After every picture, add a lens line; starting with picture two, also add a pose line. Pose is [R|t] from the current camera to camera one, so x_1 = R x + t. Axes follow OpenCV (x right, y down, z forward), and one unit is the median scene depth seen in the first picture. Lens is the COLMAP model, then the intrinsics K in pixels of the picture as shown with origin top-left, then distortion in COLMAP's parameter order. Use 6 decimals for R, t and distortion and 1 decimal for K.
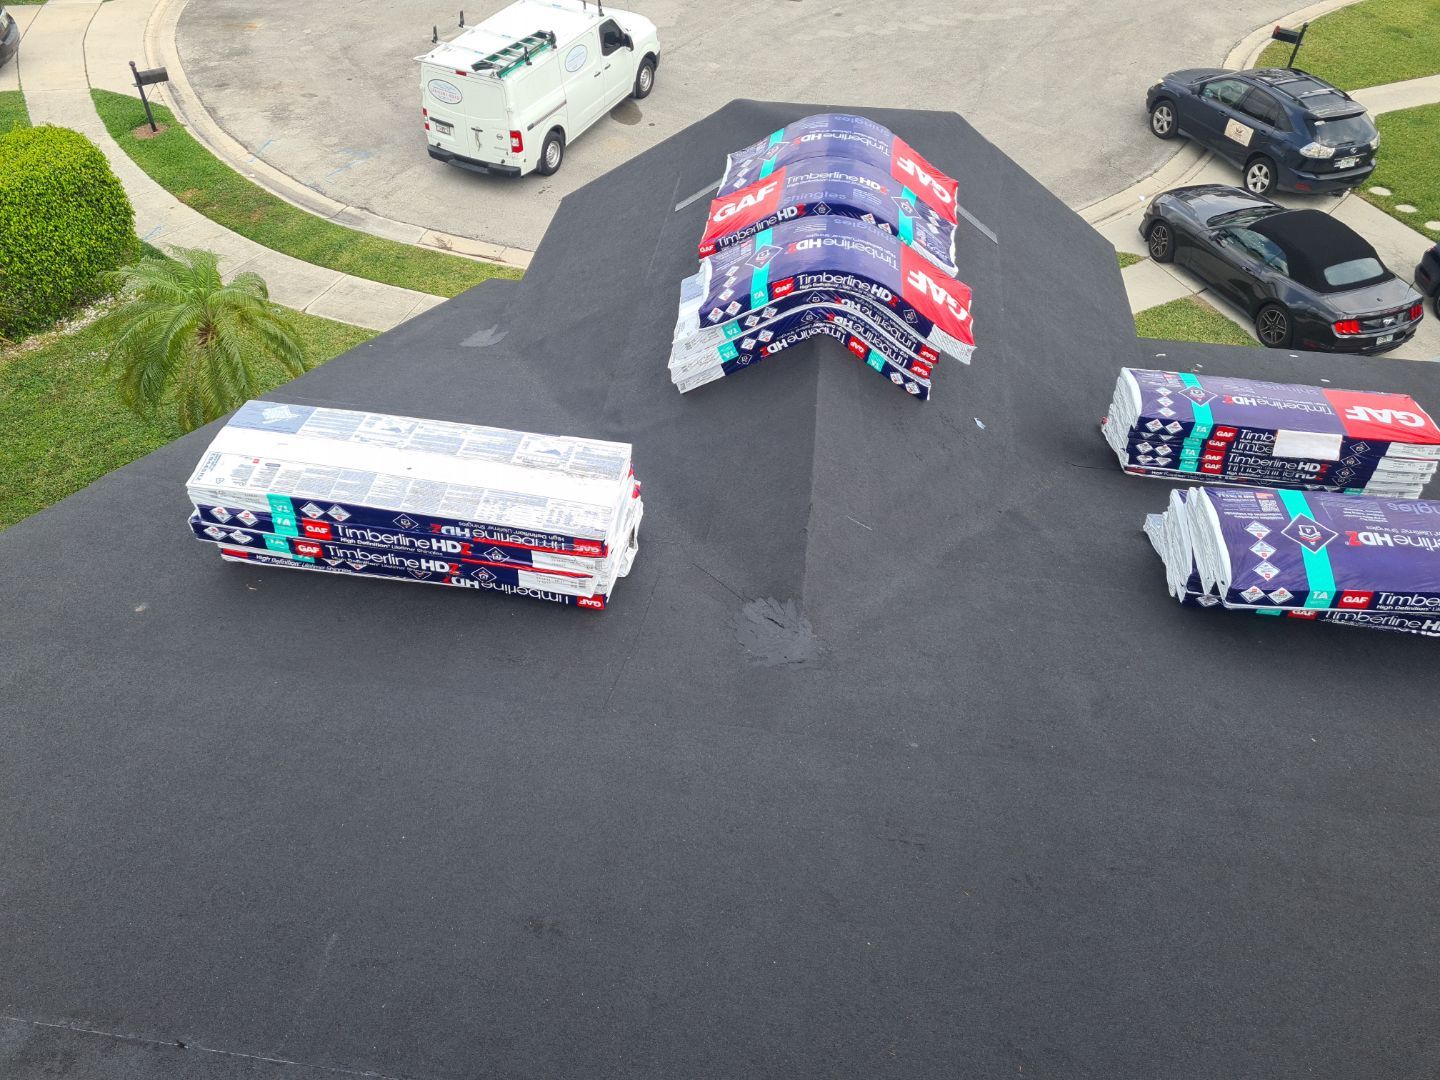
lens RADIAL K [[1086.4, 0, 705.8], [0, 1086.4, 518.1], [0, 0, 1]] dist [0.069997, -0.051991]
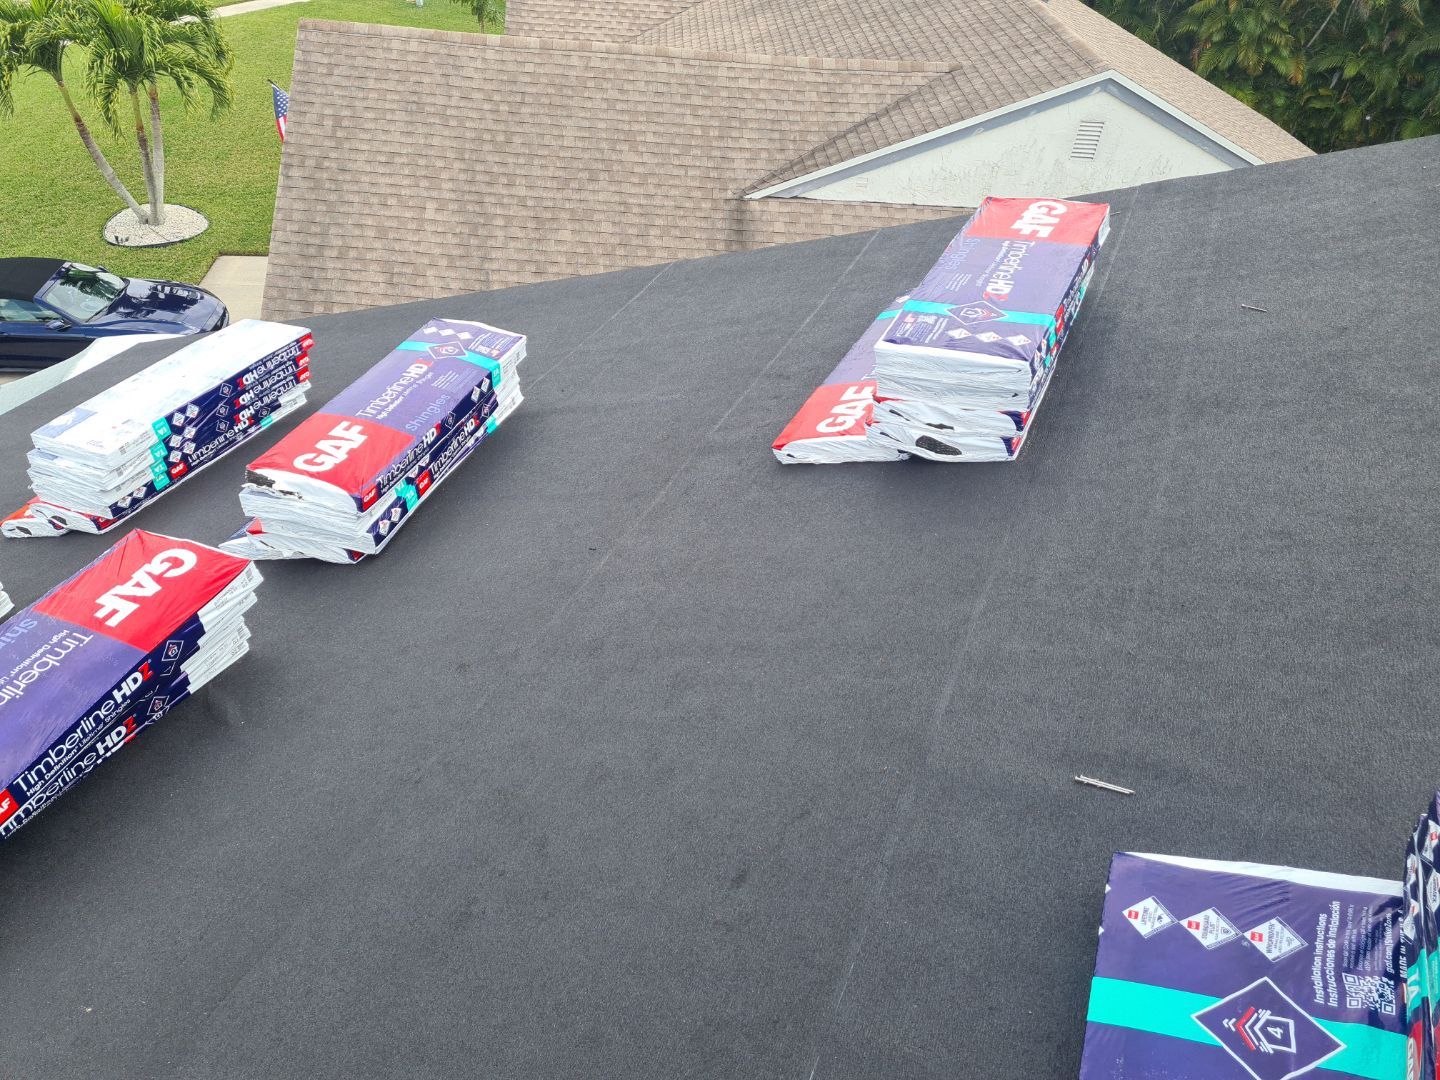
lens RADIAL K [[1086.4, 0, 718.5], [0, 1086.4, 537.9], [0, 0, 1]] dist [0.069997, -0.051991]
pose [[0.277339, -0.594509, 0.754746, 0.176081], [0.613939, 0.713918, 0.336751, -0.008707], [-0.739028, 0.369974, 0.562989, 0.091920]]
